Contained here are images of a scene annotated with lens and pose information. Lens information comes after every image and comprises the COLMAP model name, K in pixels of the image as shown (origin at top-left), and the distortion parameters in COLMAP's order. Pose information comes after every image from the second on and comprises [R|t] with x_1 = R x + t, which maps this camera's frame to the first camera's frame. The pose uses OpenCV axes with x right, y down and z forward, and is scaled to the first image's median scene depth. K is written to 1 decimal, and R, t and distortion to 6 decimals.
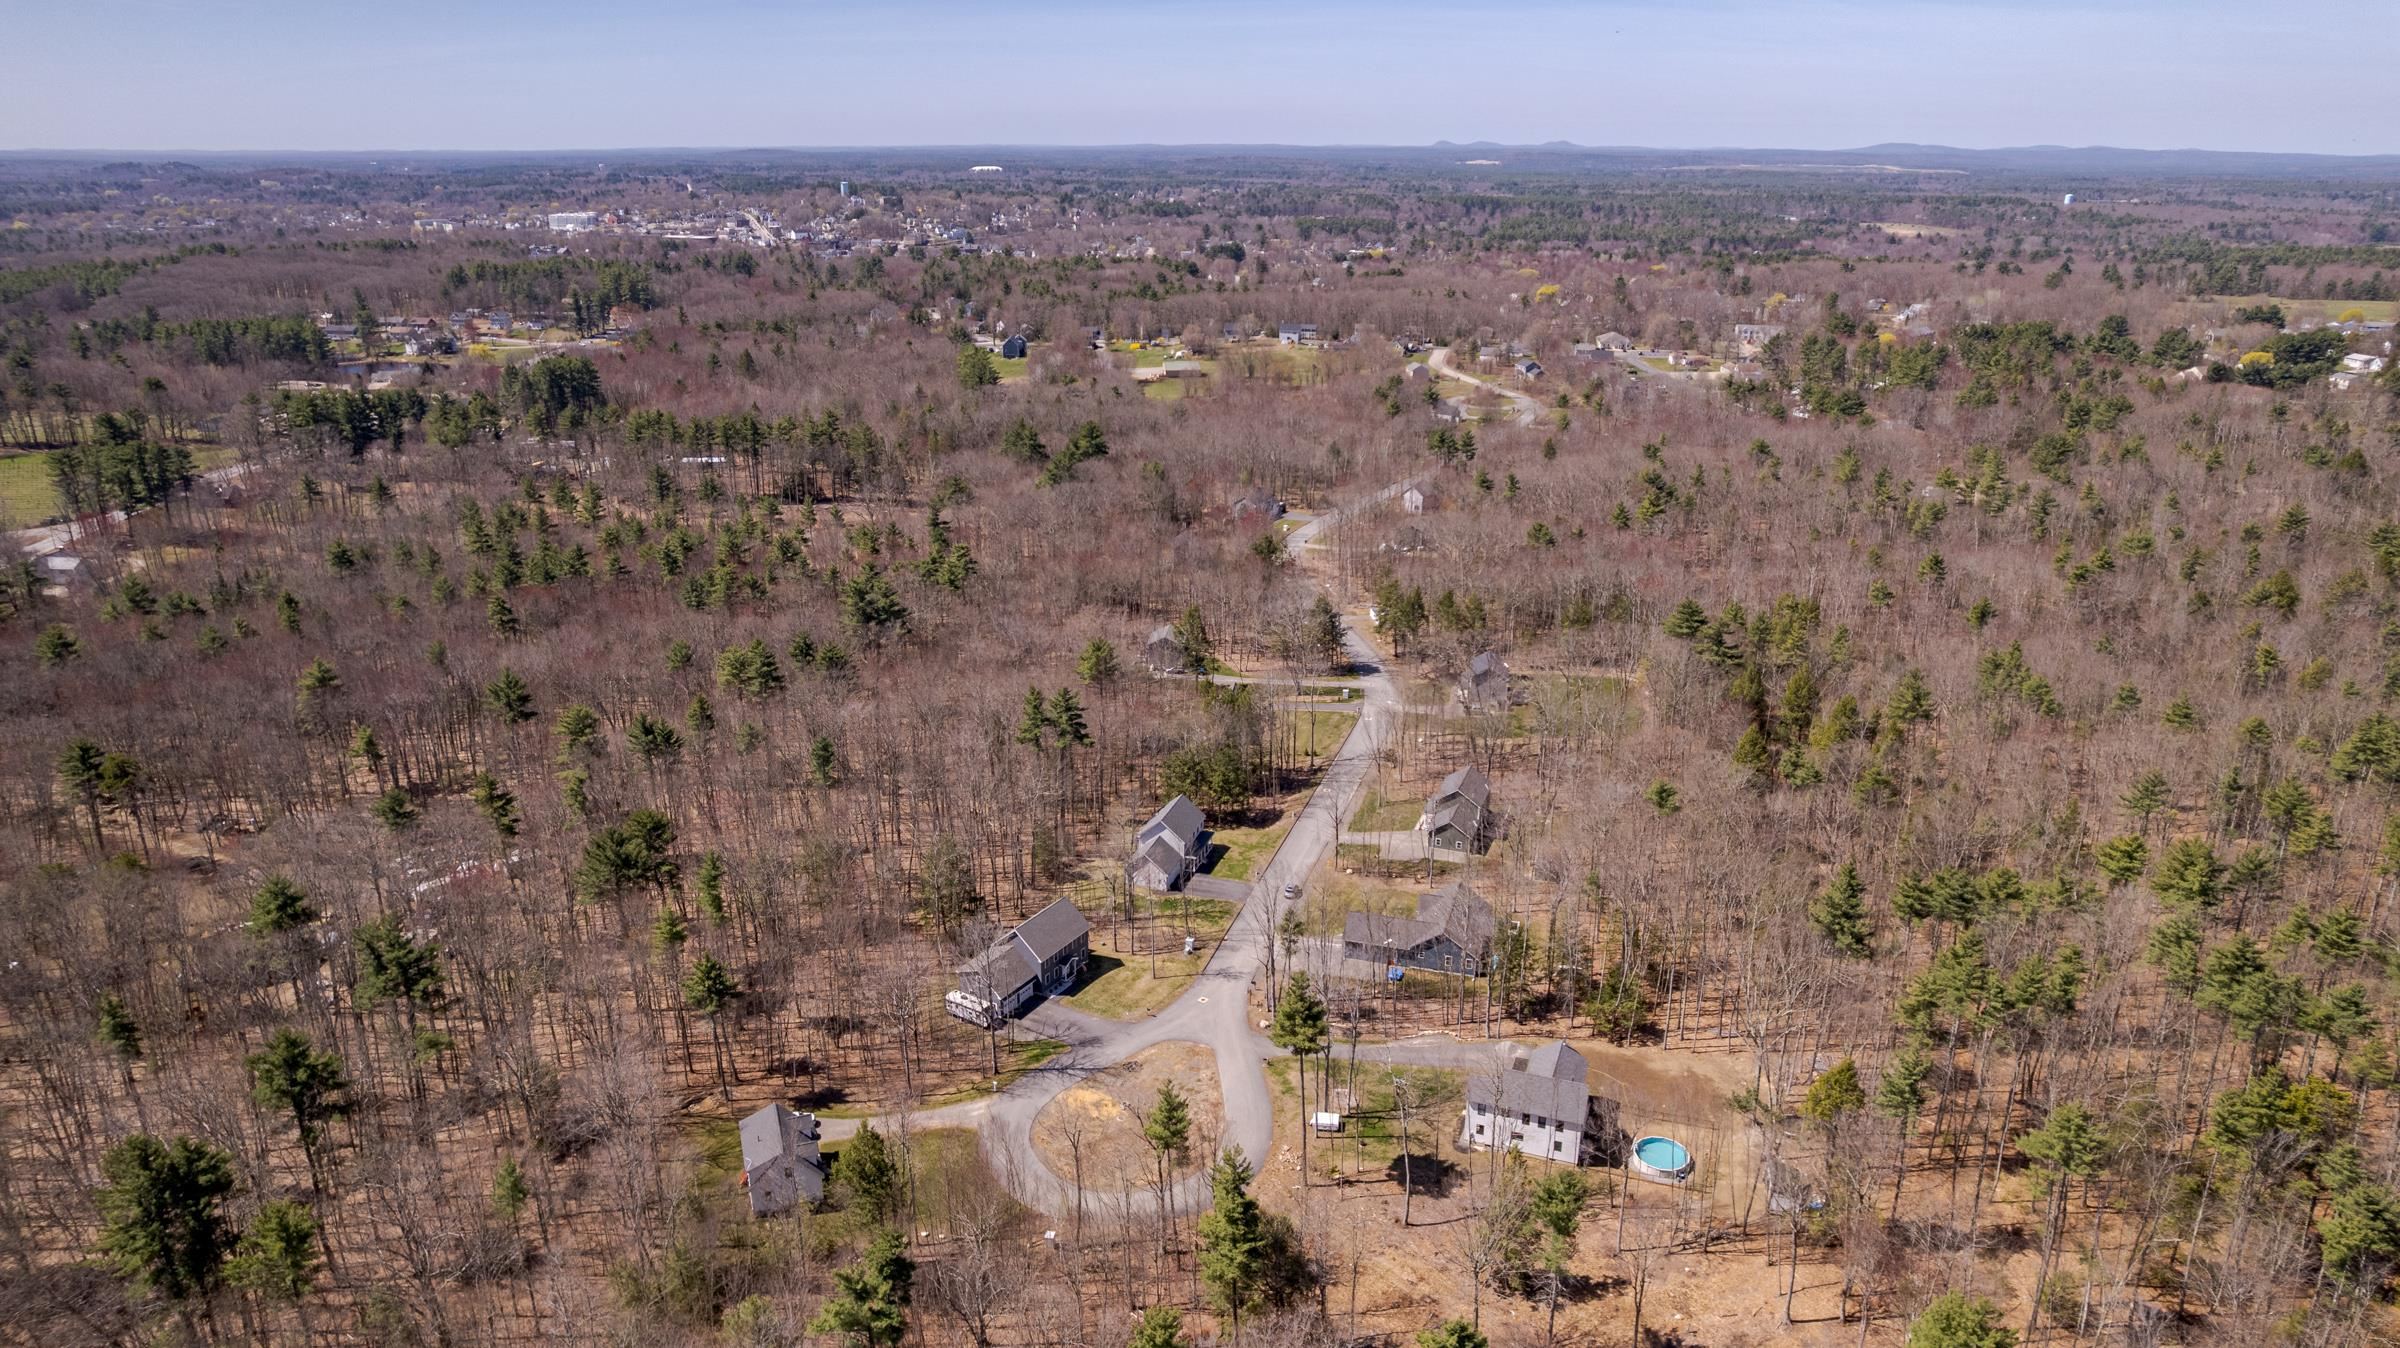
lens RADIAL K [[1533.1, 0, 1200.5], [0, 1533.1, 680.5], [0, 0, 1]] dist [-0.067373, 0.052243]
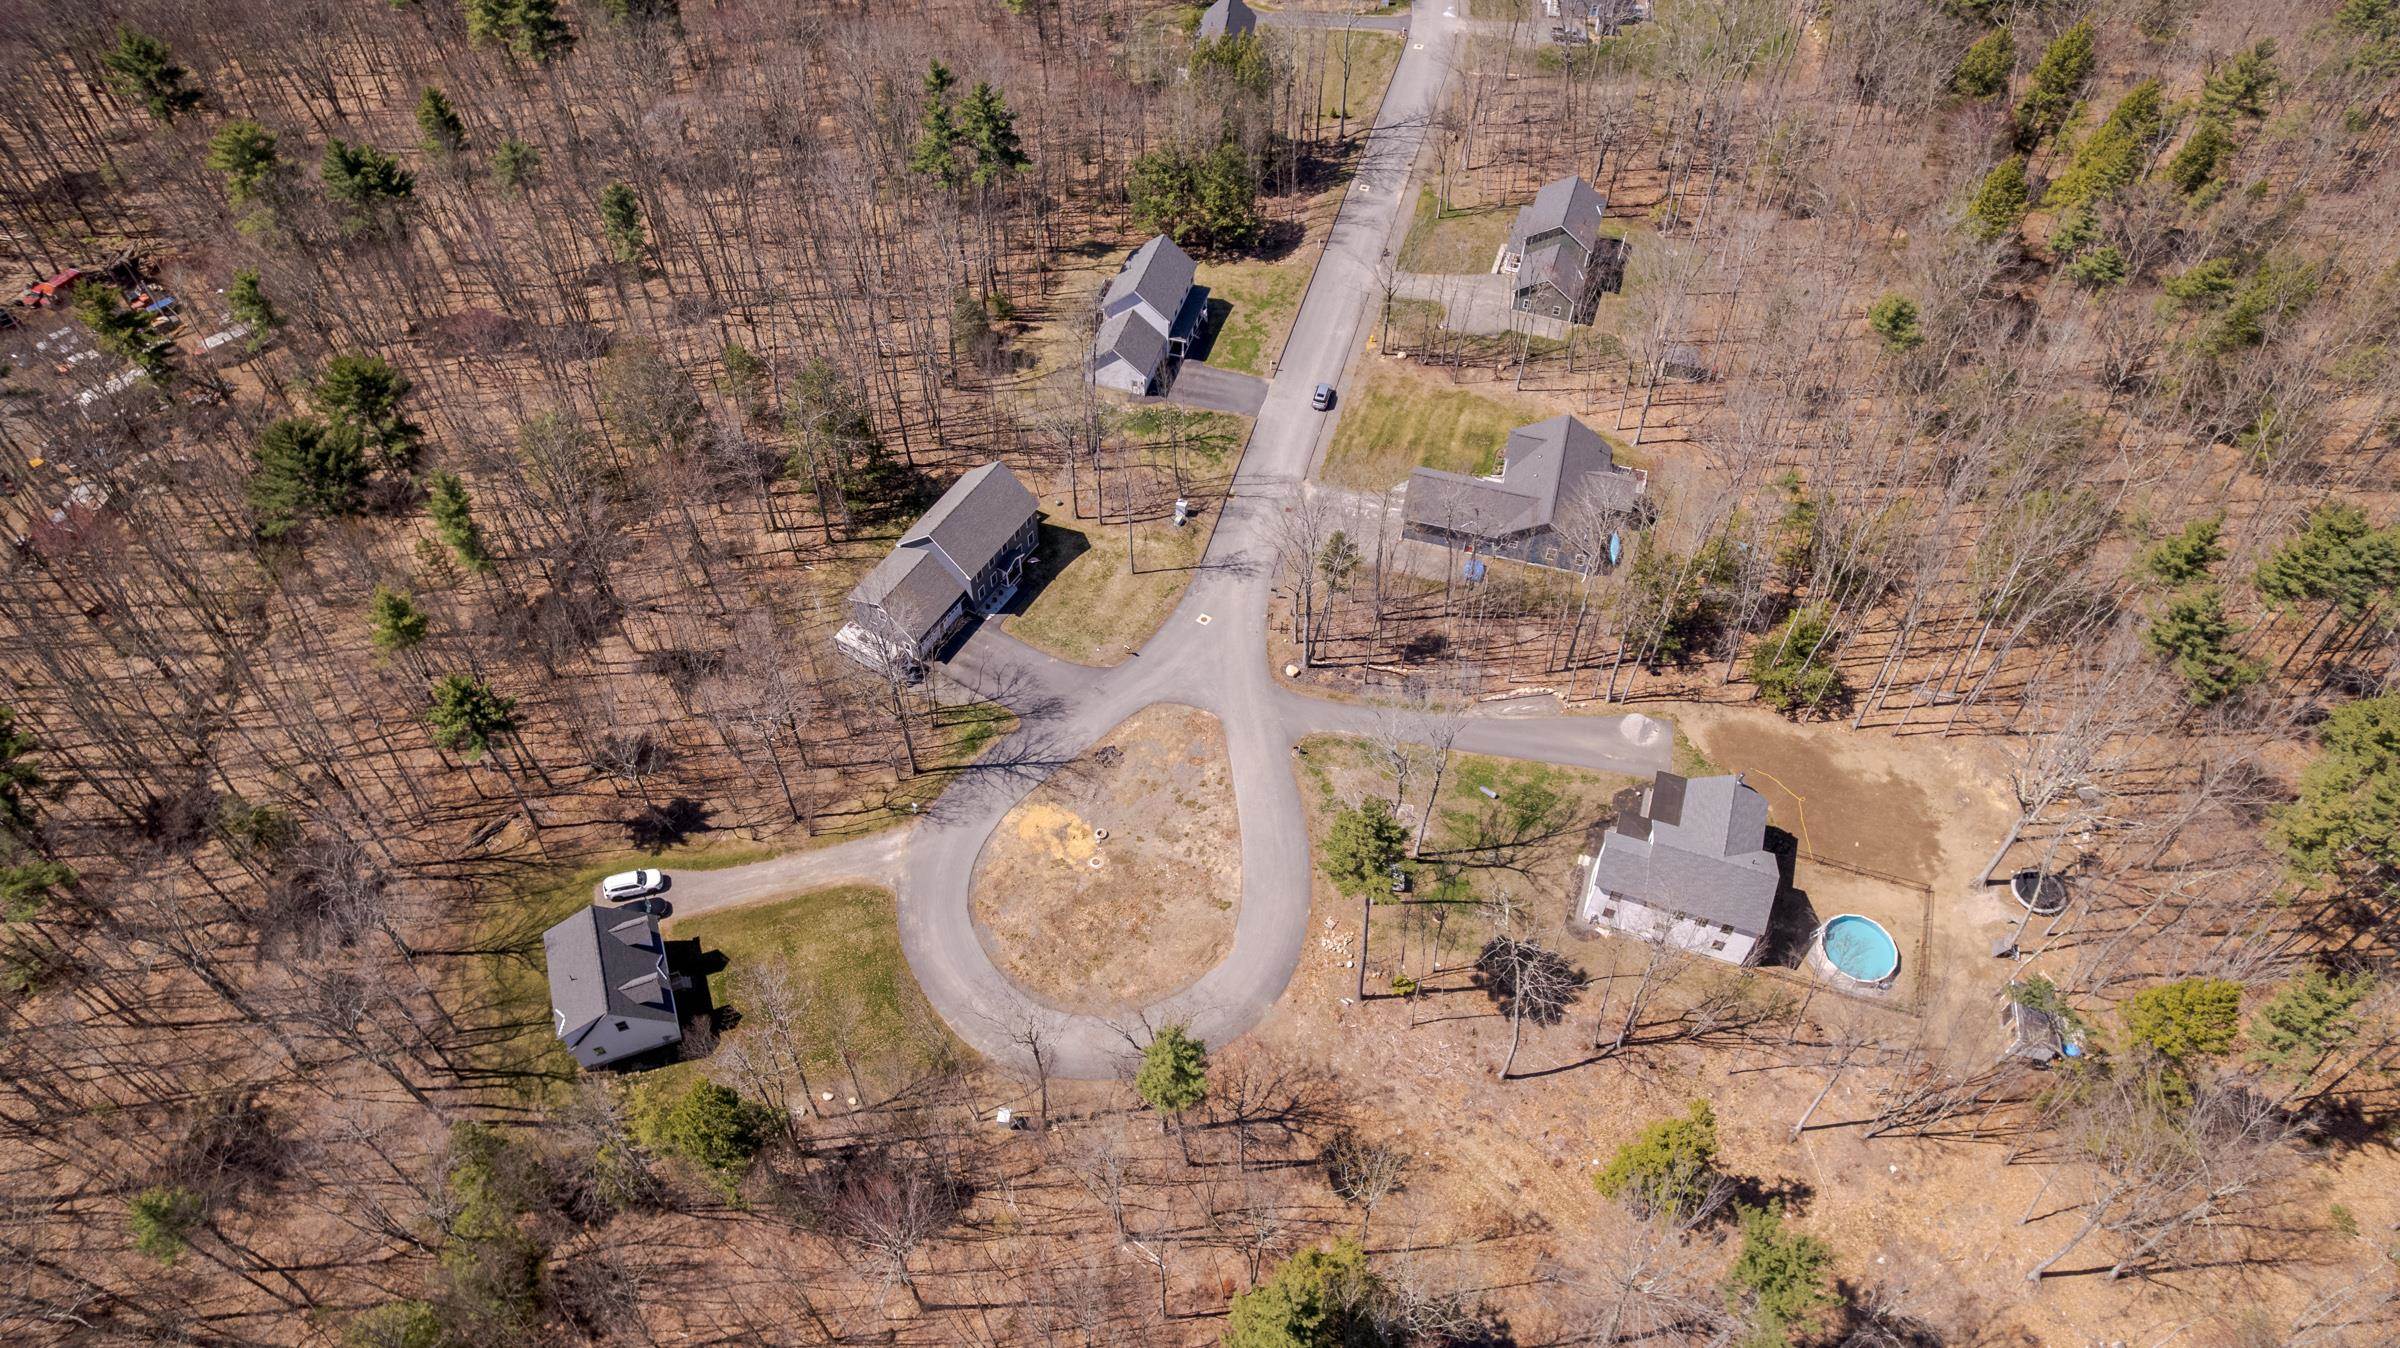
lens RADIAL K [[1533.1, 0, 1203.3], [0, 1533.1, 659.1], [0, 0, 1]] dist [-0.067373, 0.052243]
pose [[0.999677, -0.013378, 0.021591, -0.014465], [0.000463, 0.859519, 0.511103, -0.139507], [-0.025395, -0.510928, 0.859248, 0.386267]]
